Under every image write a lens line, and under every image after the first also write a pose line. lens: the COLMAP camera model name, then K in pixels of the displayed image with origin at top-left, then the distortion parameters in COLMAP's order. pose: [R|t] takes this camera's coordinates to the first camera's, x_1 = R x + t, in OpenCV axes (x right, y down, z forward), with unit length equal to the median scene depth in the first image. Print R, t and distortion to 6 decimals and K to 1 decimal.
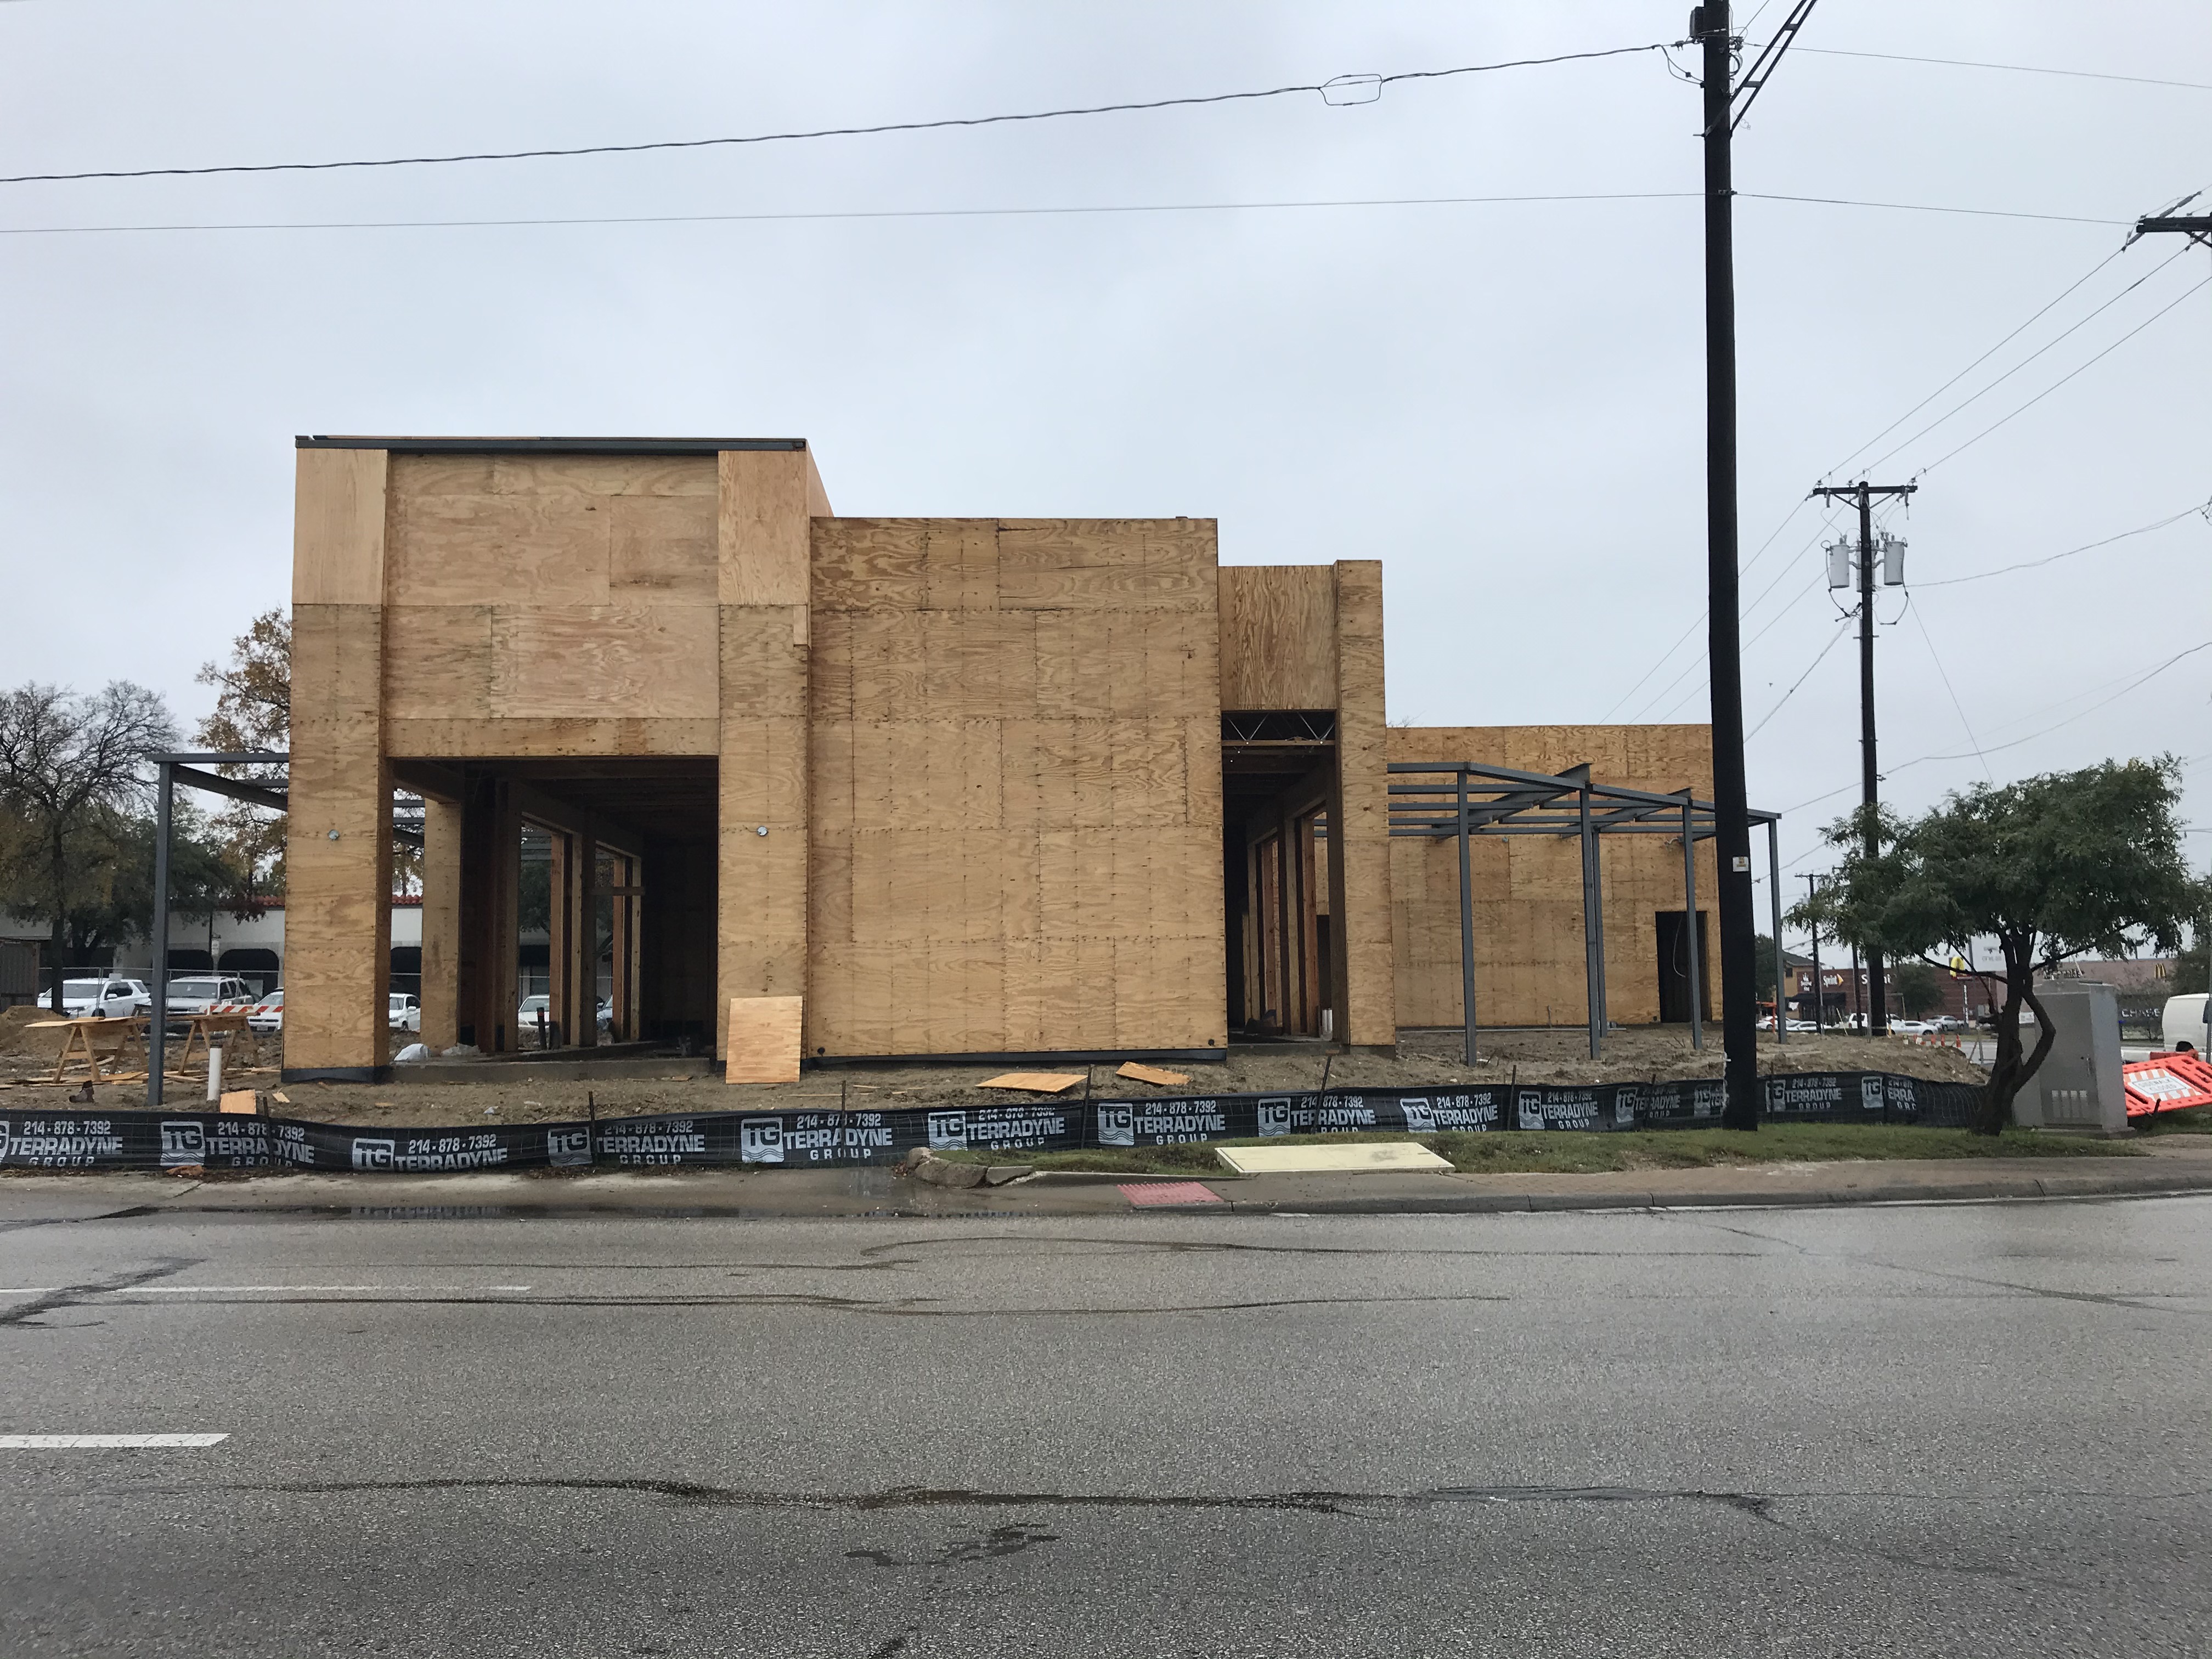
lens RADIAL K [[1966.6, 0, 1105.8], [0, 1966.6, 837.8], [0, 0, 1]] dist [0.006116, -0.010972]
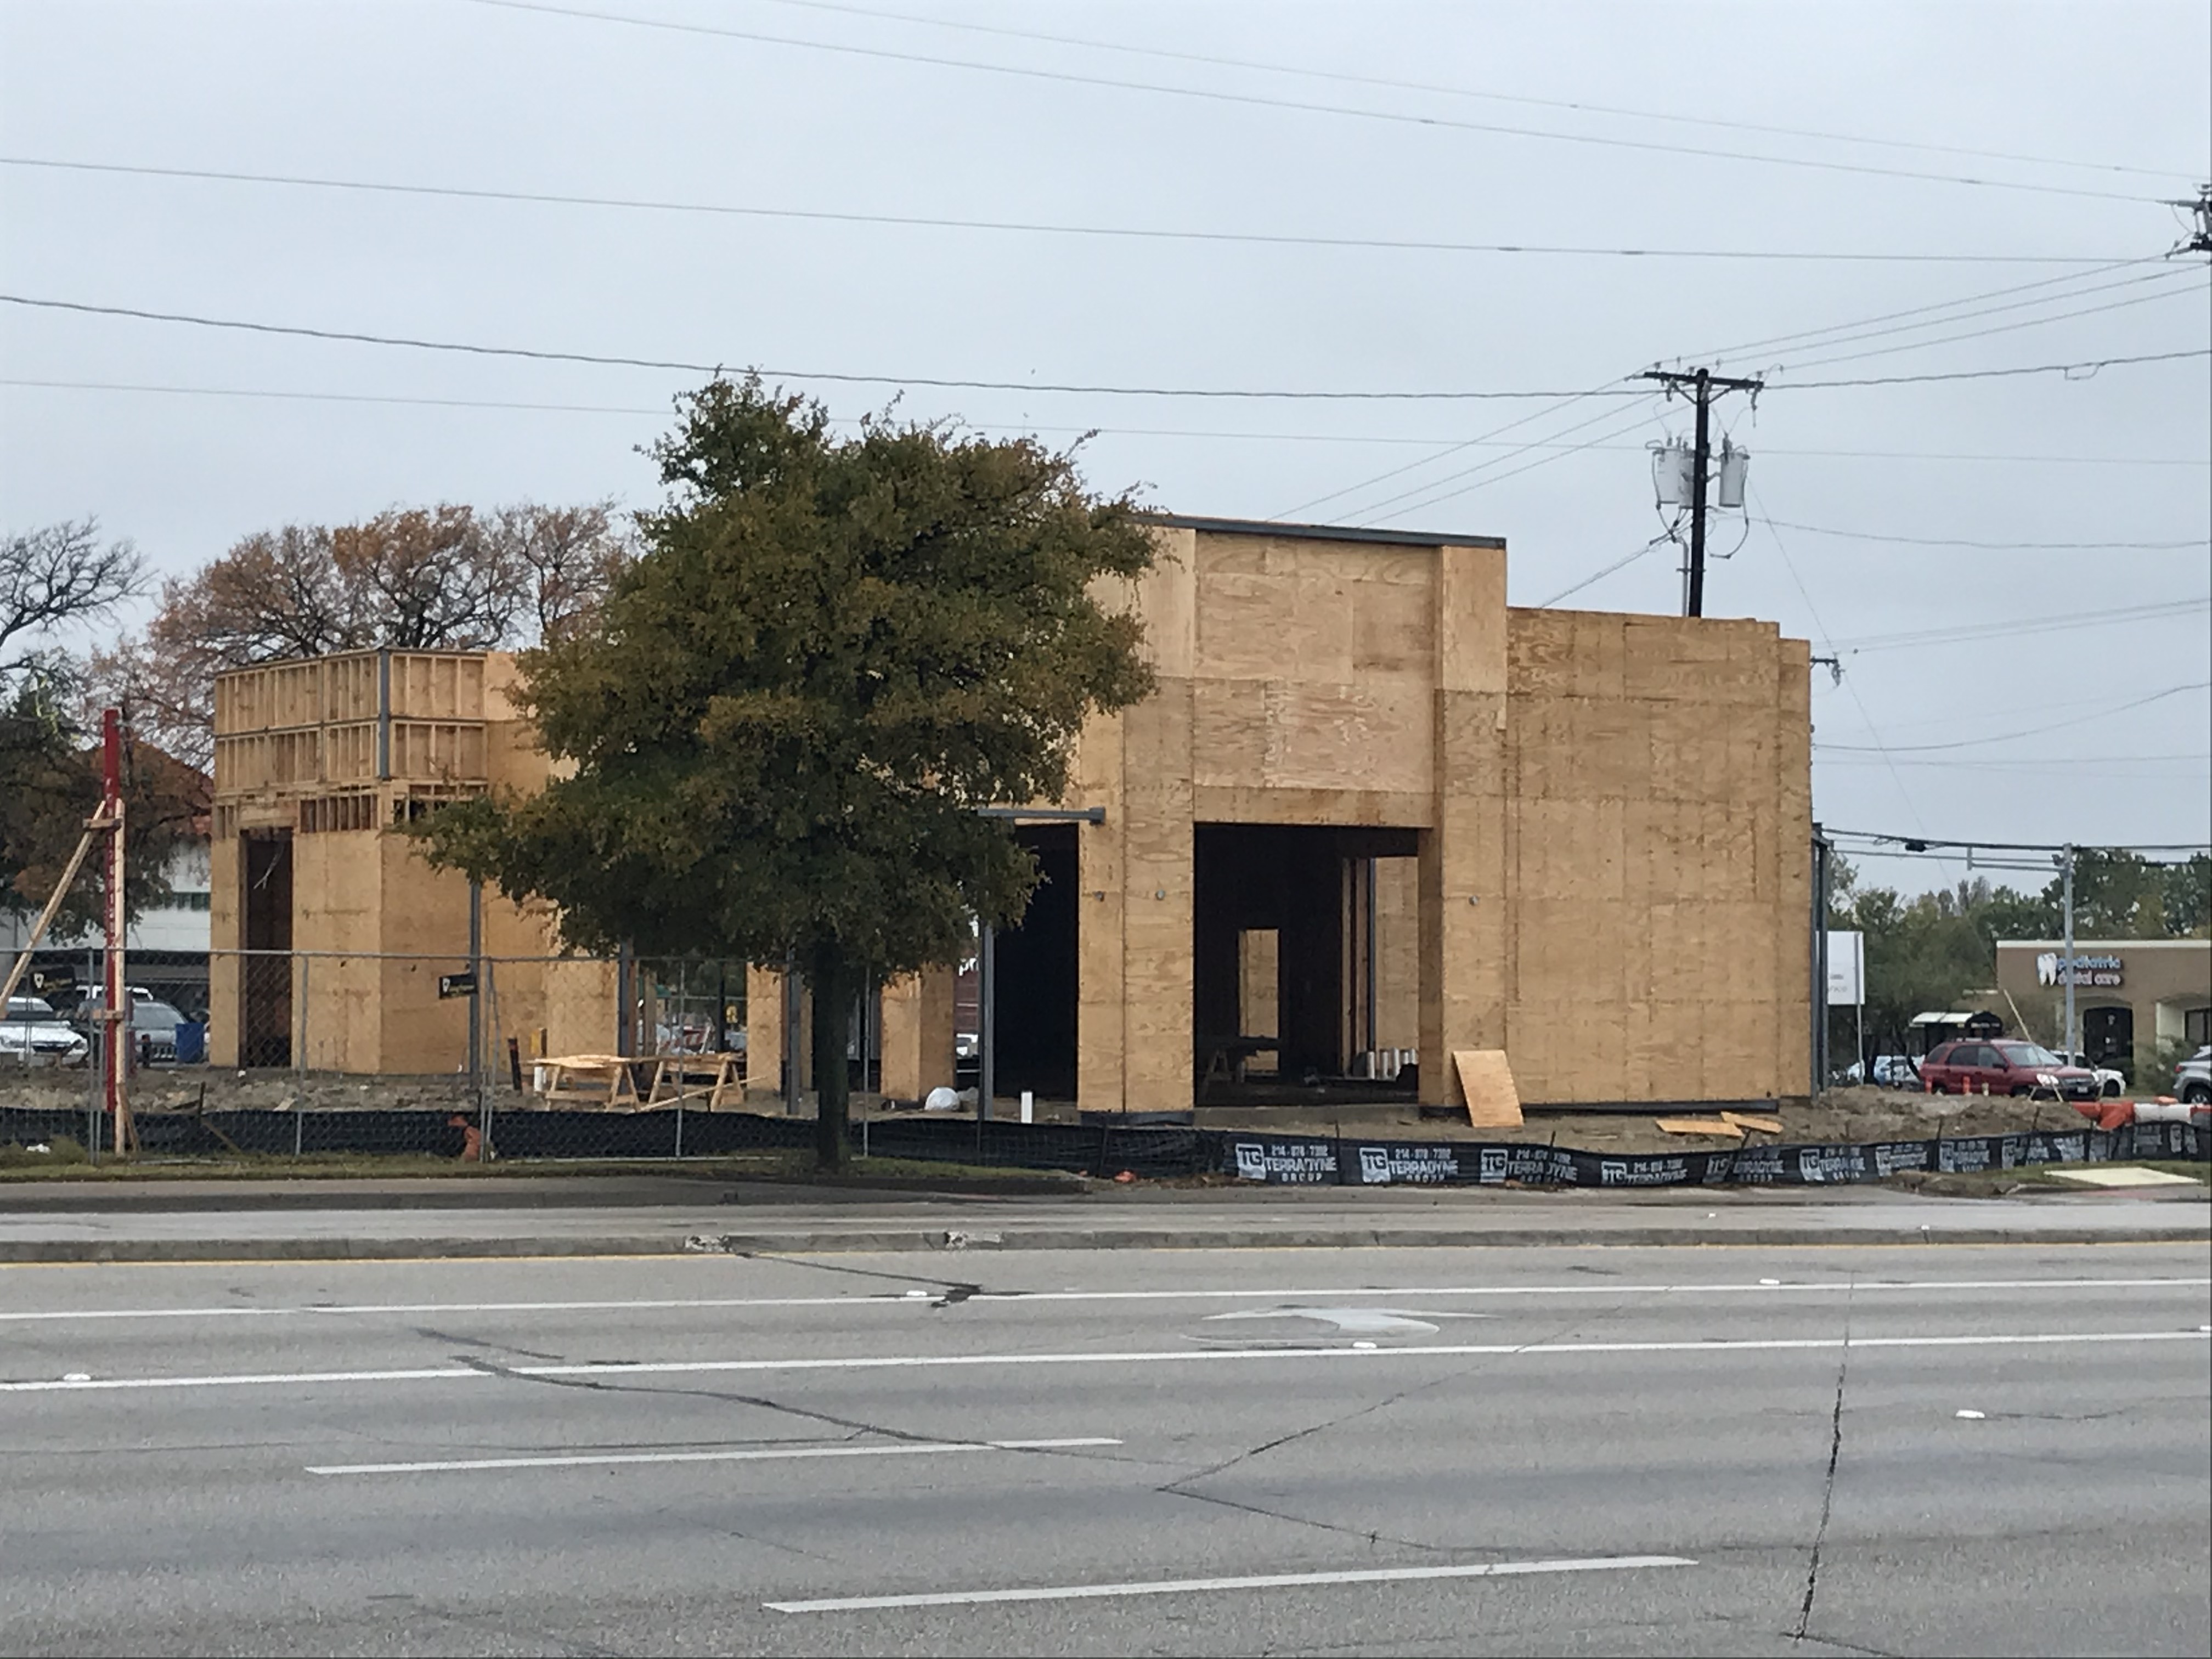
lens RADIAL K [[4485.7, 0, 1106.1], [0, 4485.7, 824.9], [0, 0, 1]] dist [-0.171912, 0.000000]
pose [[0.891998, 0.036759, 0.450543, -1.464690], [-0.057463, 0.997823, 0.032355, -0.112733], [-0.448373, -0.054750, 0.892168, -1.119404]]
